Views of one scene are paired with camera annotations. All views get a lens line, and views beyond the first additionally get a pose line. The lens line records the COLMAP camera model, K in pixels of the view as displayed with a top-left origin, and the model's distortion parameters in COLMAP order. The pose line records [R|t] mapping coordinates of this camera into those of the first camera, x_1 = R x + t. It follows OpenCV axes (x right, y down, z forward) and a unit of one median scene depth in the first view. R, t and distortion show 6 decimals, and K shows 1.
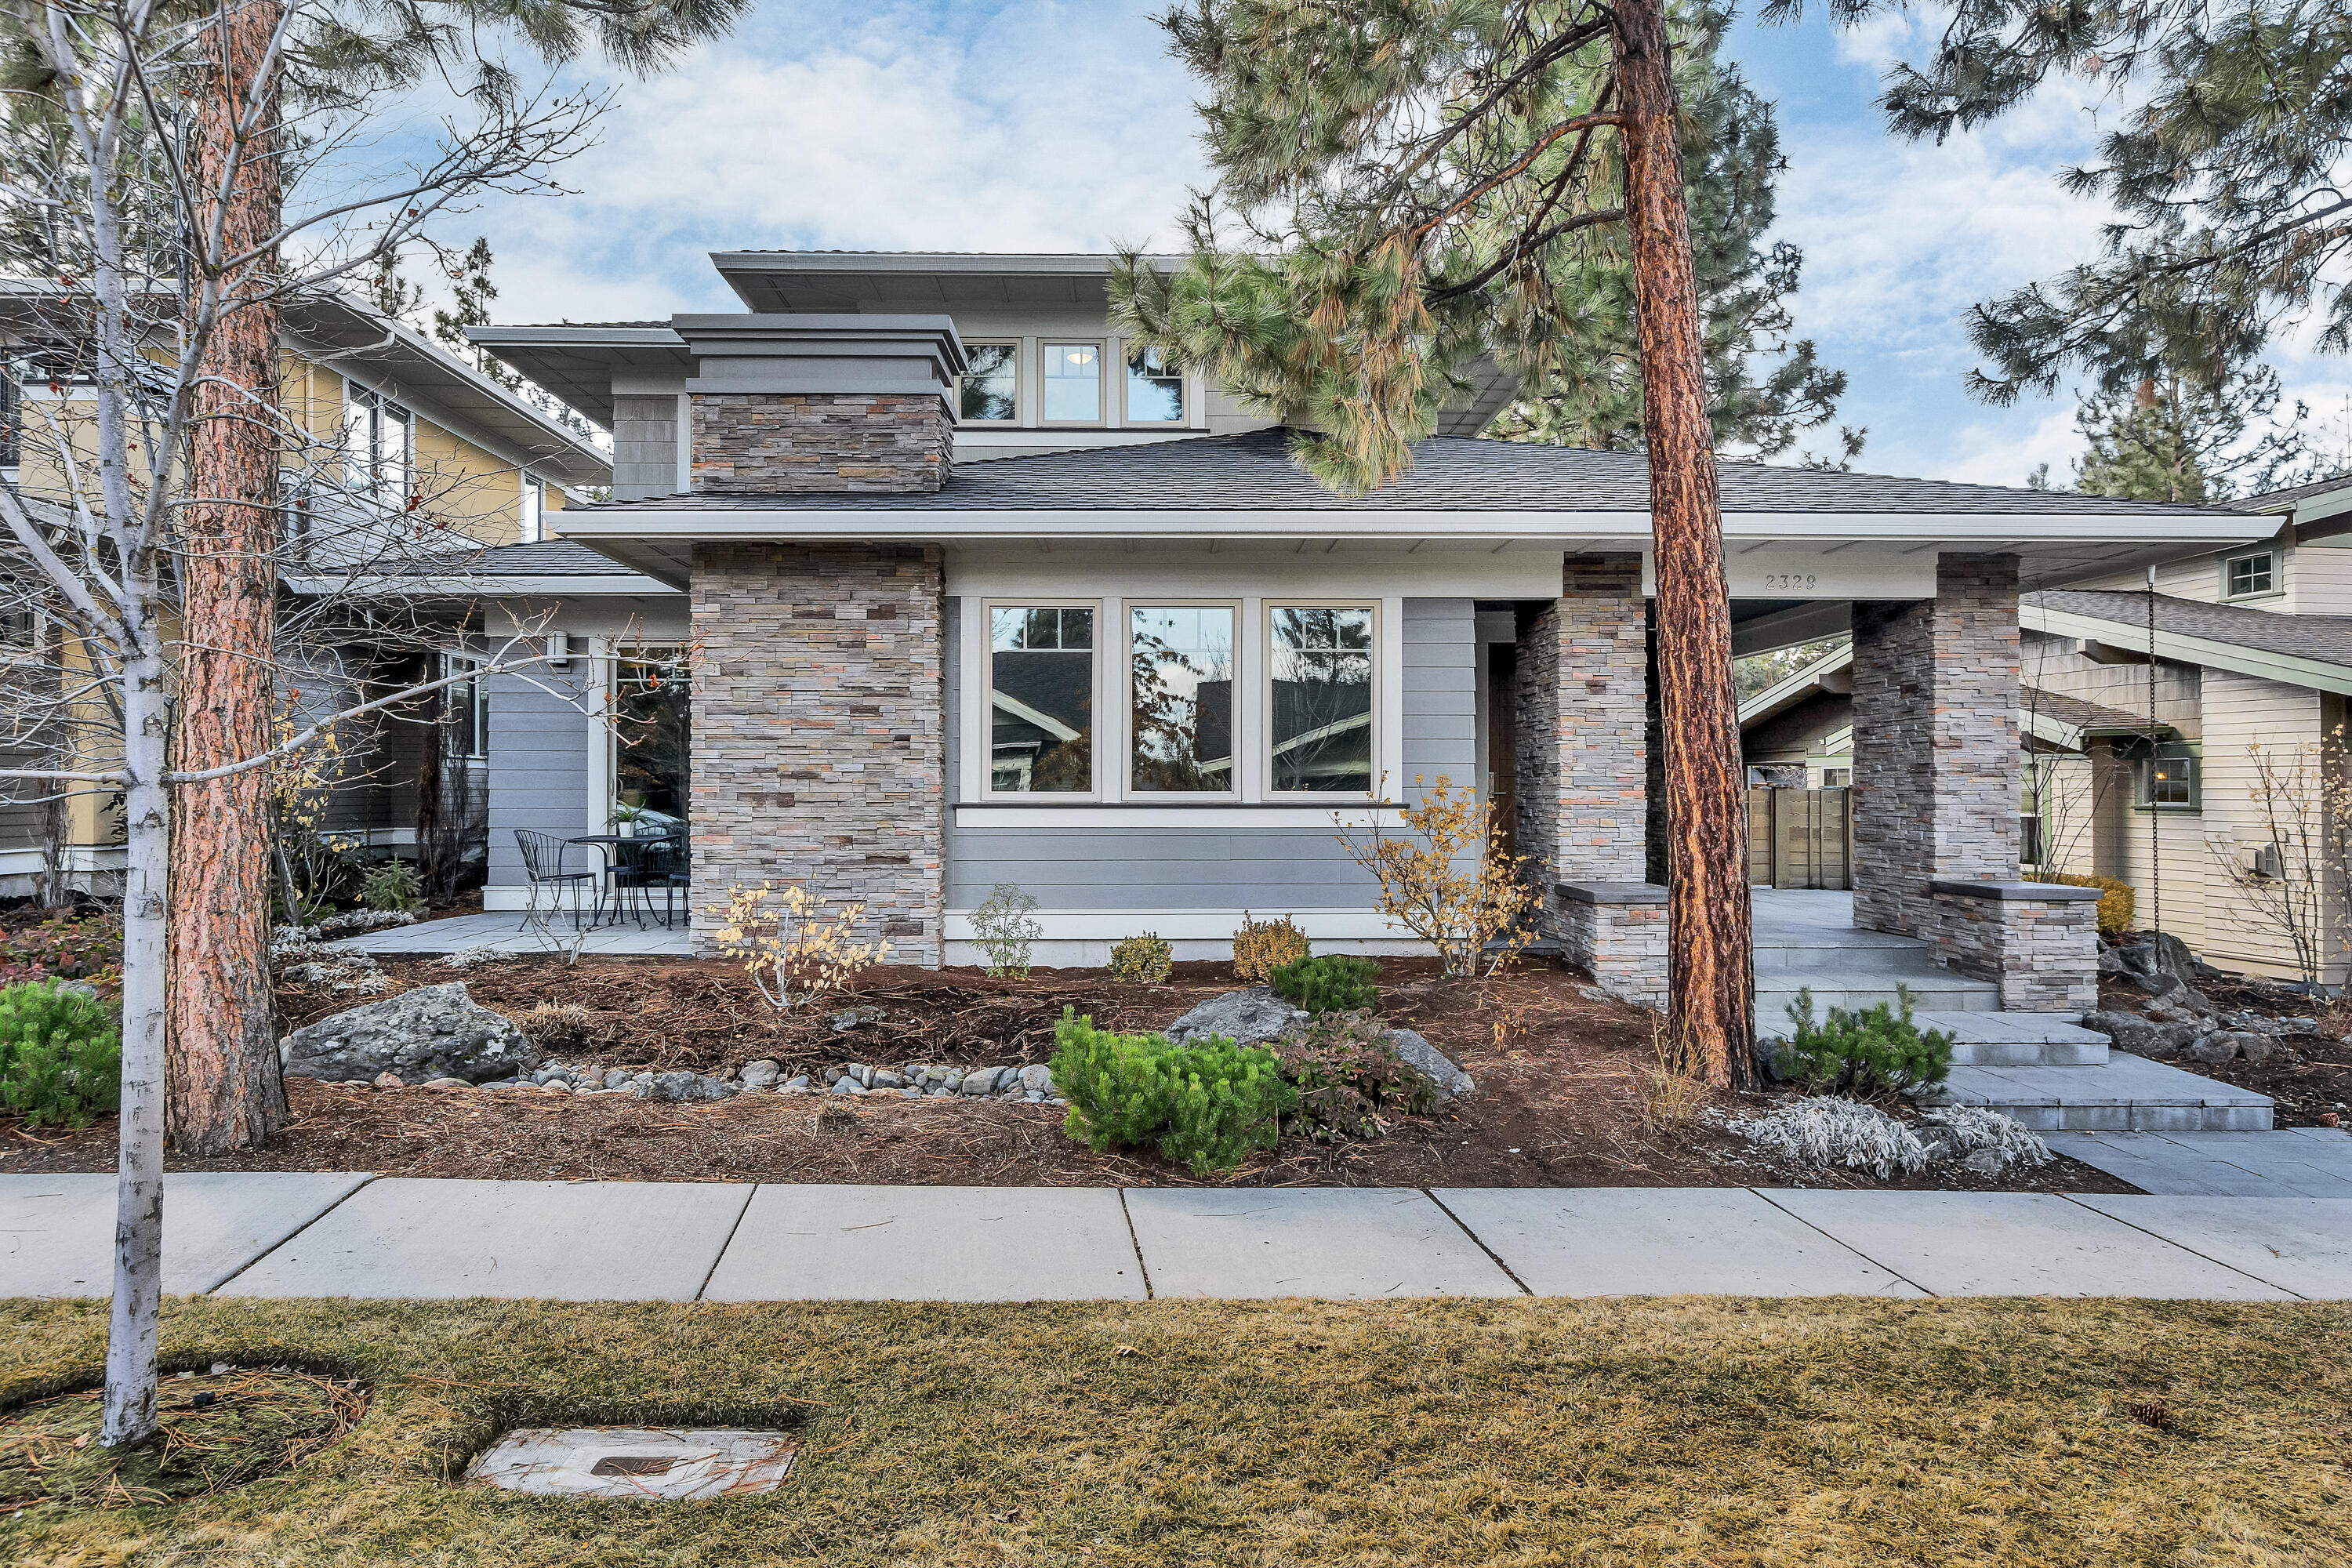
lens RADIAL K [[1568.9, 0, 1181.8], [0, 1568.9, 774.7], [0, 0, 1]] dist [0.006292, -0.000610]
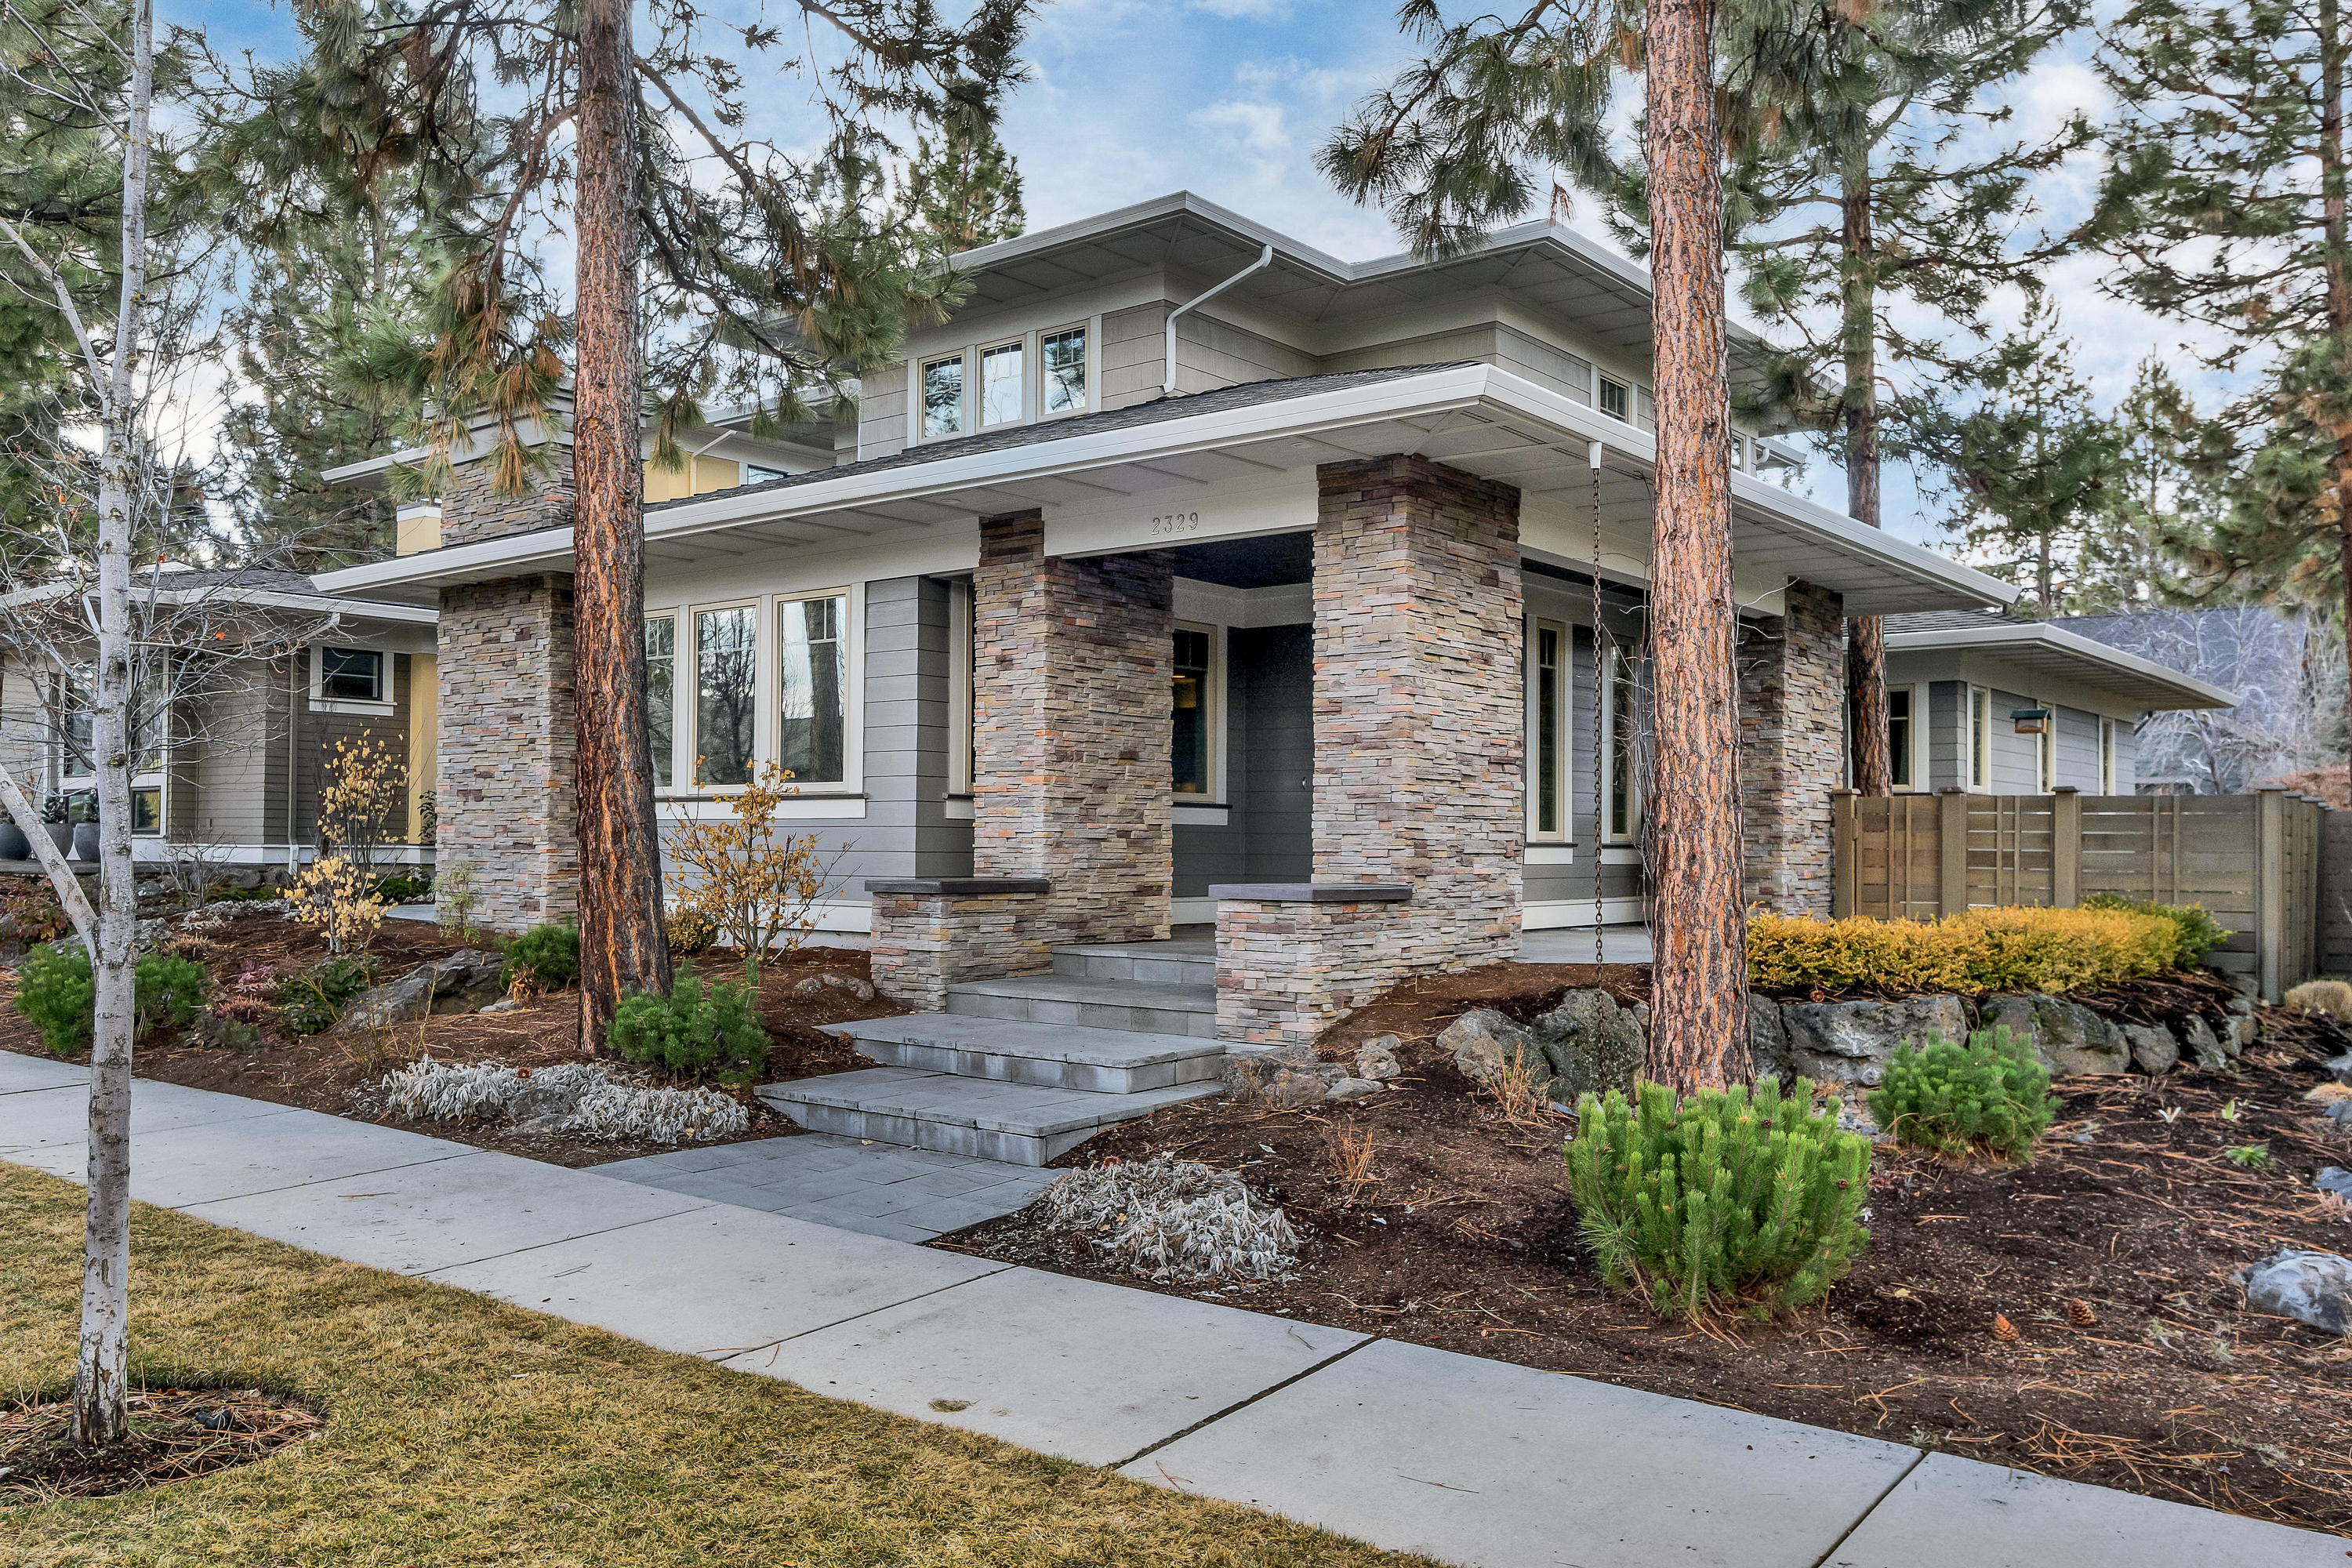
lens RADIAL K [[1899.2, 0, 1201.9], [0, 1899.2, 827.6], [0, 0, 1]] dist [0.022866, 0.002198]
pose [[0.751748, -0.002337, -0.659446, 1.130080], [-0.001269, 0.999987, -0.004991, 0.047314], [0.659449, 0.004588, 0.751735, 0.265951]]
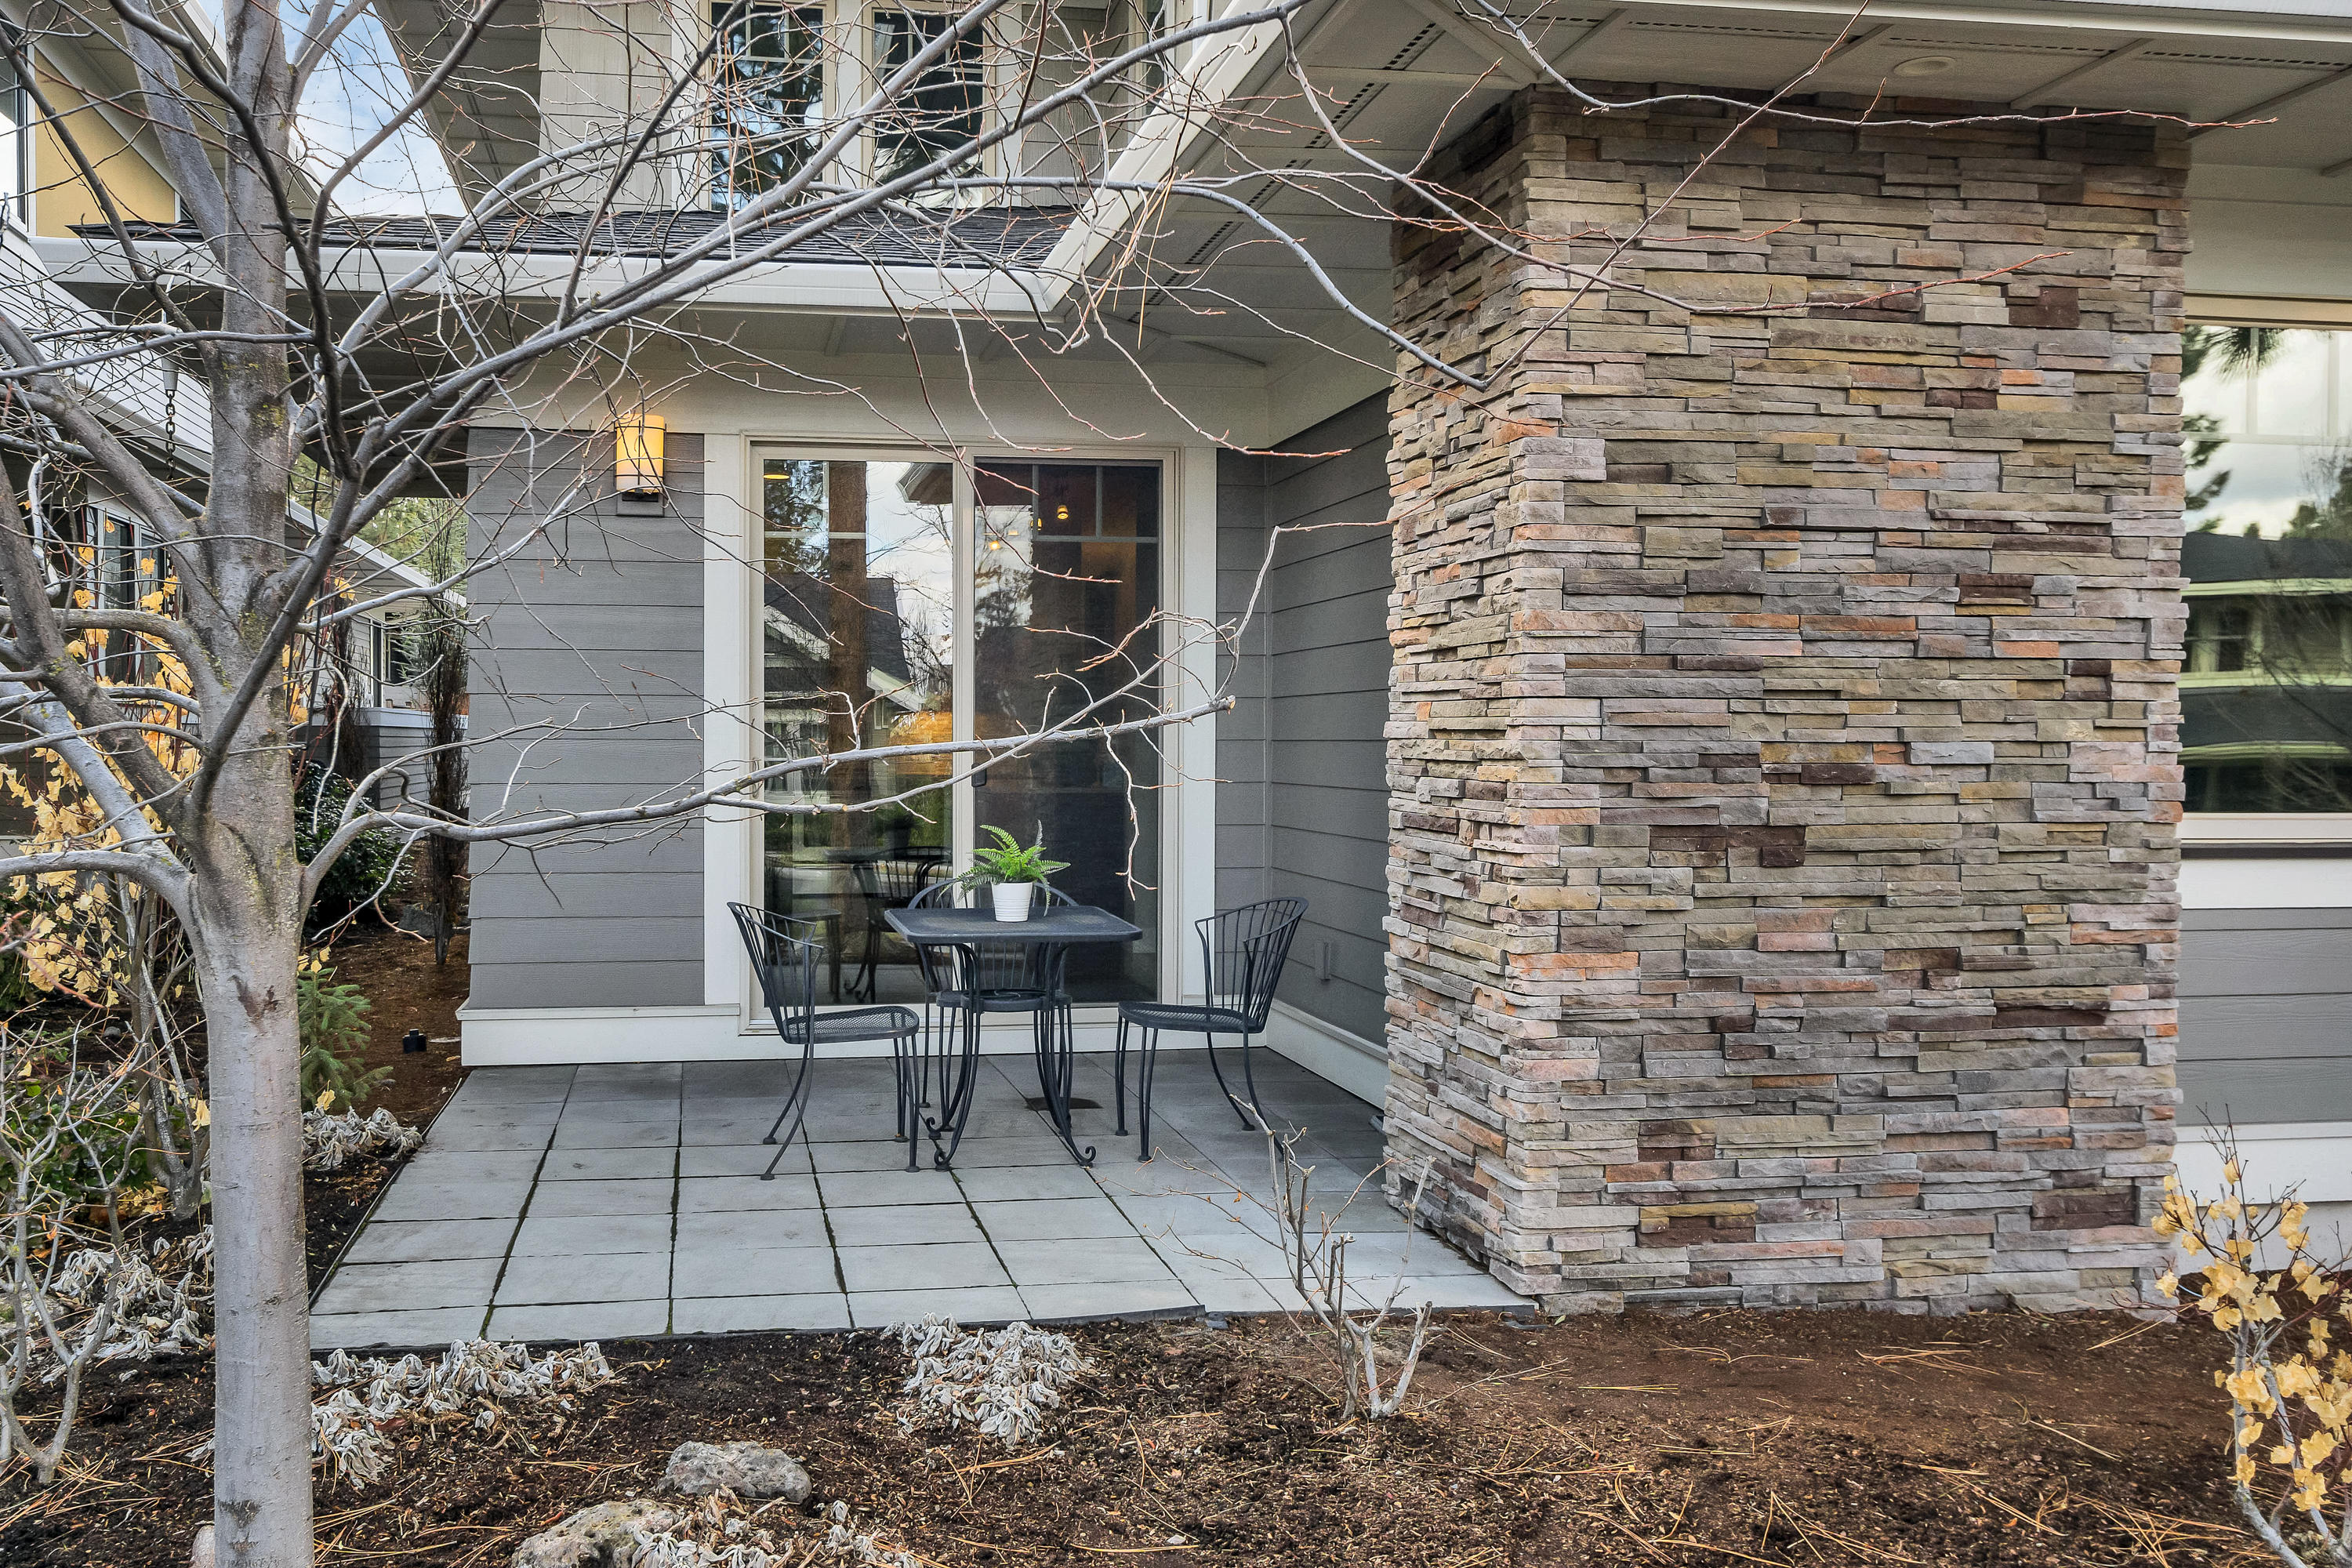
lens RADIAL K [[1899.2, 0, 1161.0], [0, 1899.2, 768.0], [0, 0, 1]] dist [0.022866, 0.002198]
pose [[0.991011, 0.000417, 0.133778, -0.442774], [-0.003625, 0.999712, 0.023734, -0.010527], [-0.133729, -0.024006, 0.990727, 0.604158]]
